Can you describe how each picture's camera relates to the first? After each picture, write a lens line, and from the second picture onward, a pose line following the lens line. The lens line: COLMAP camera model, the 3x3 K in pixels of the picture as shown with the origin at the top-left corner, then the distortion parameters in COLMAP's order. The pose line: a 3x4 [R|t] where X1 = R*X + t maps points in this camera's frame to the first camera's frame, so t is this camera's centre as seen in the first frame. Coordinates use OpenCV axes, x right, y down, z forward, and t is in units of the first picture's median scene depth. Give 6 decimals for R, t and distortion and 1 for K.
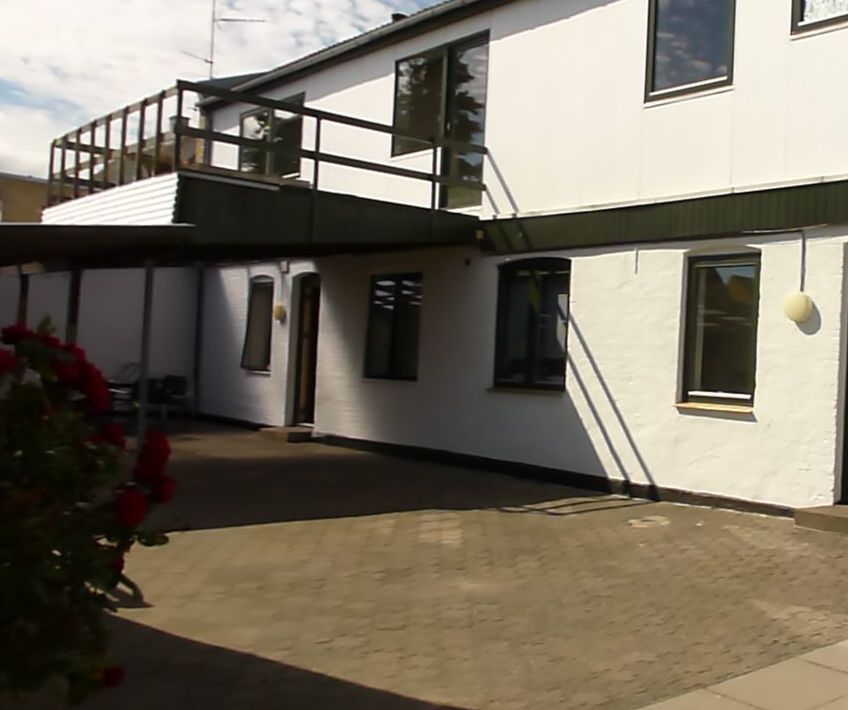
lens RADIAL K [[970.8, 0, 424.2], [0, 970.8, 373.8], [0, 0, 1]] dist [-0.123660, -0.020557]
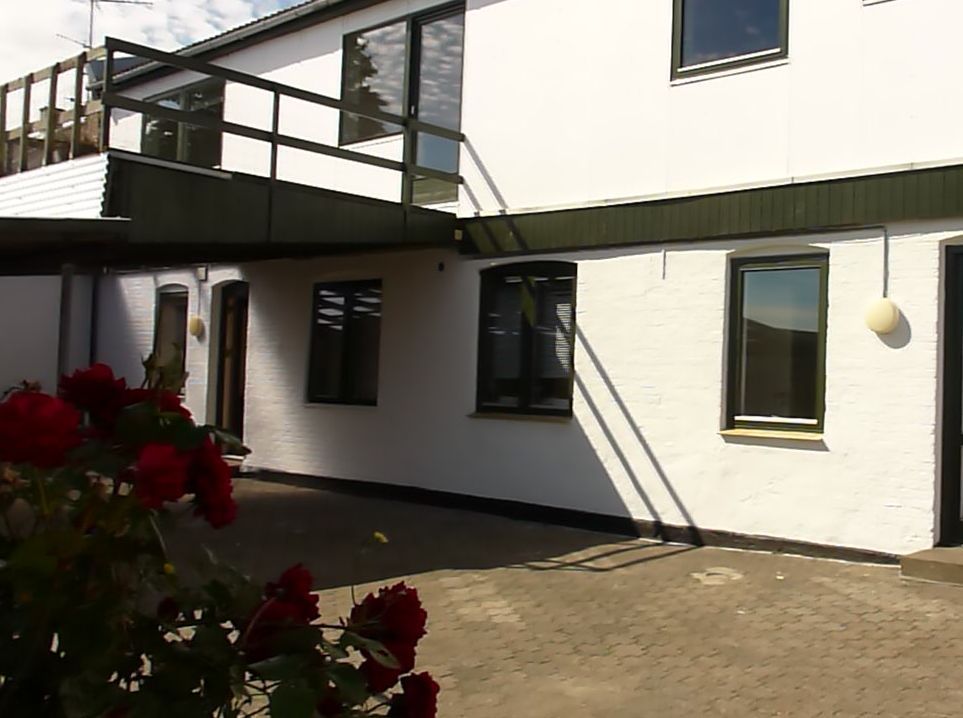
lens RADIAL K [[1041.5, 0, 481.5], [0, 1041.5, 359.0], [0, 0, 1]] dist [-0.105261, 0.035019]
pose [[0.988500, -0.012553, 0.150701, -0.074591], [0.017037, 0.999449, -0.028500, -0.008511], [-0.150260, 0.030740, 0.988168, 0.106869]]
